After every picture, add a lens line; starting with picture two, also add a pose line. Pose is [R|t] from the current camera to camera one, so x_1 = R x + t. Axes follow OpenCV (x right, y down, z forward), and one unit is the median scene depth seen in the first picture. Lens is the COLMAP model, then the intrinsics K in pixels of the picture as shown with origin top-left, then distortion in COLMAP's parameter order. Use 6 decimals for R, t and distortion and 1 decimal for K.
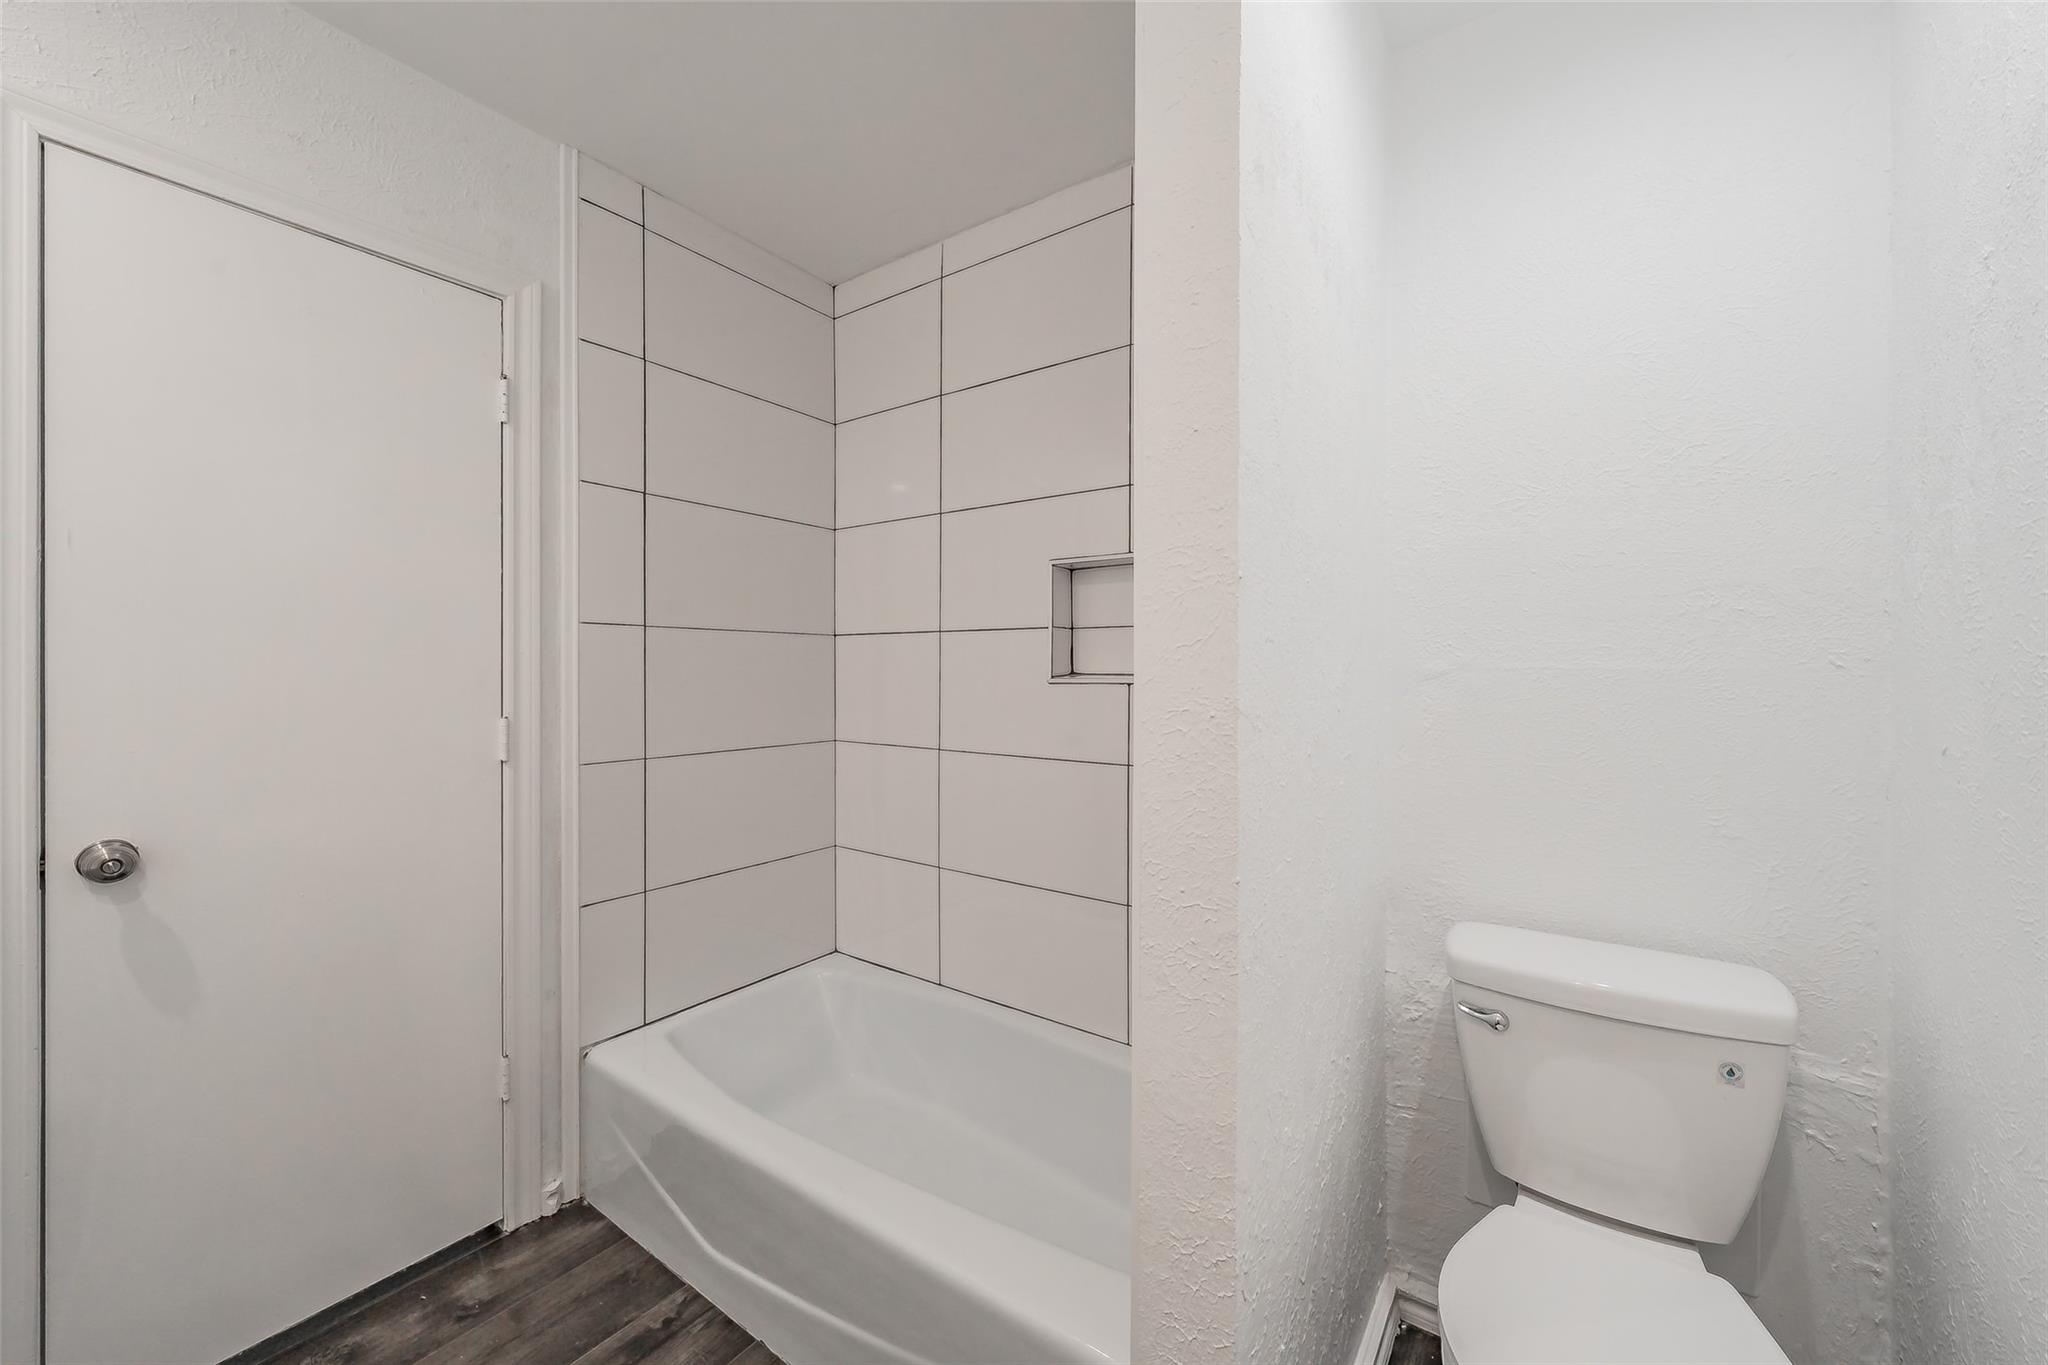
lens RADIAL K [[789.3, 0, 1027.9], [0, 789.3, 674.4], [0, 0, 1]] dist [-0.004803, 0.000649]
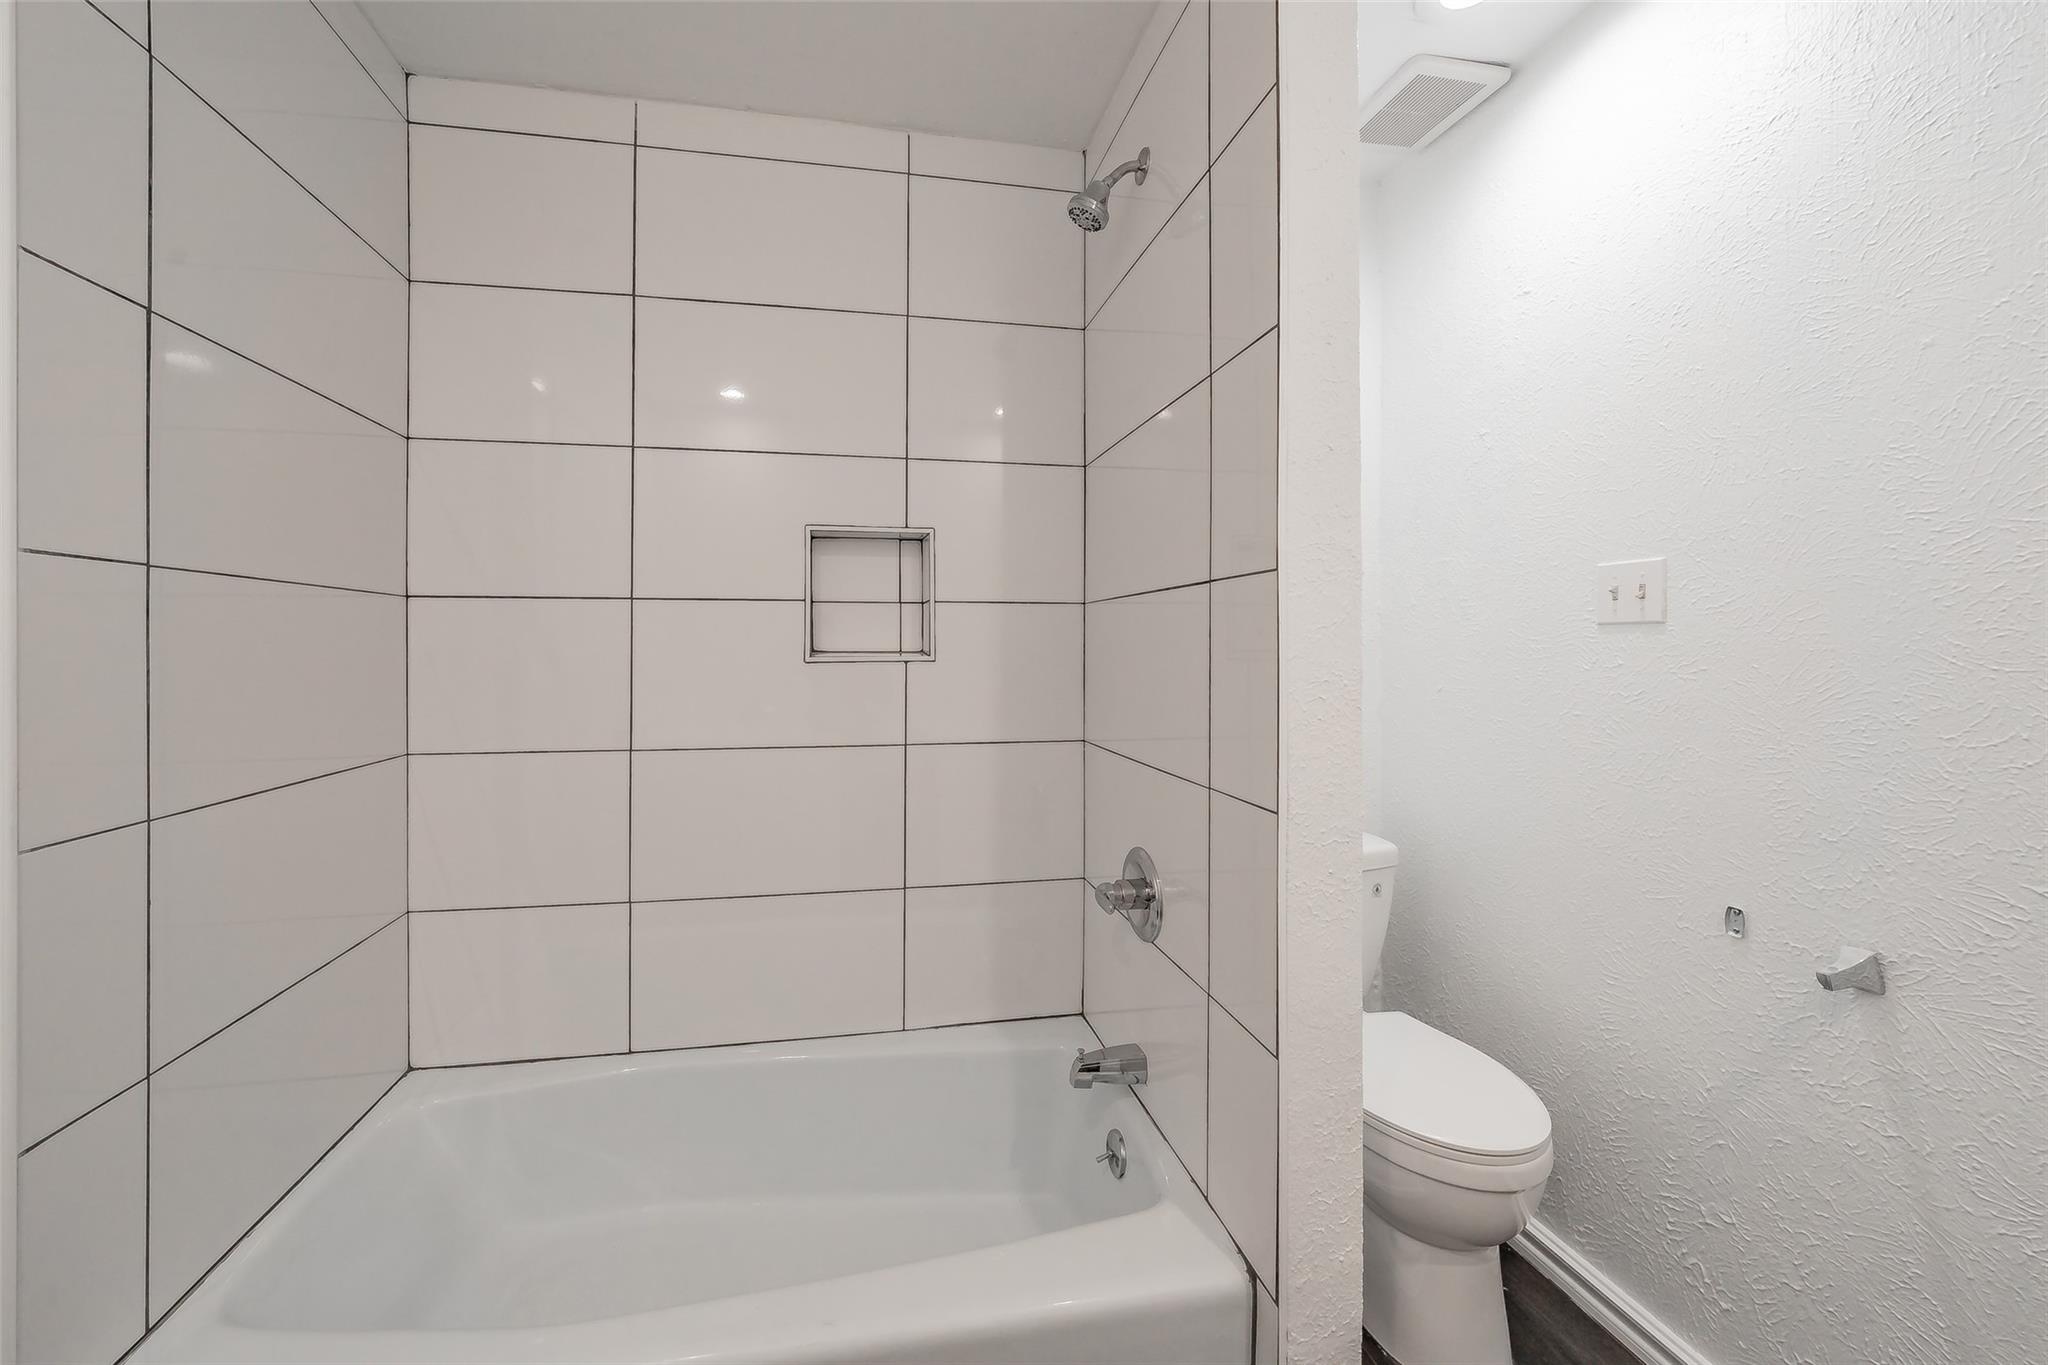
lens RADIAL K [[728.9, 0, 1079.0], [0, 728.9, 650.8], [0, 0, 1]] dist [-0.001691, -0.000151]
pose [[0.702192, -0.005736, 0.711965, -0.326703], [0.006170, 0.999979, 0.001971, -0.001545], [-0.711961, 0.003009, 0.702212, 0.188475]]
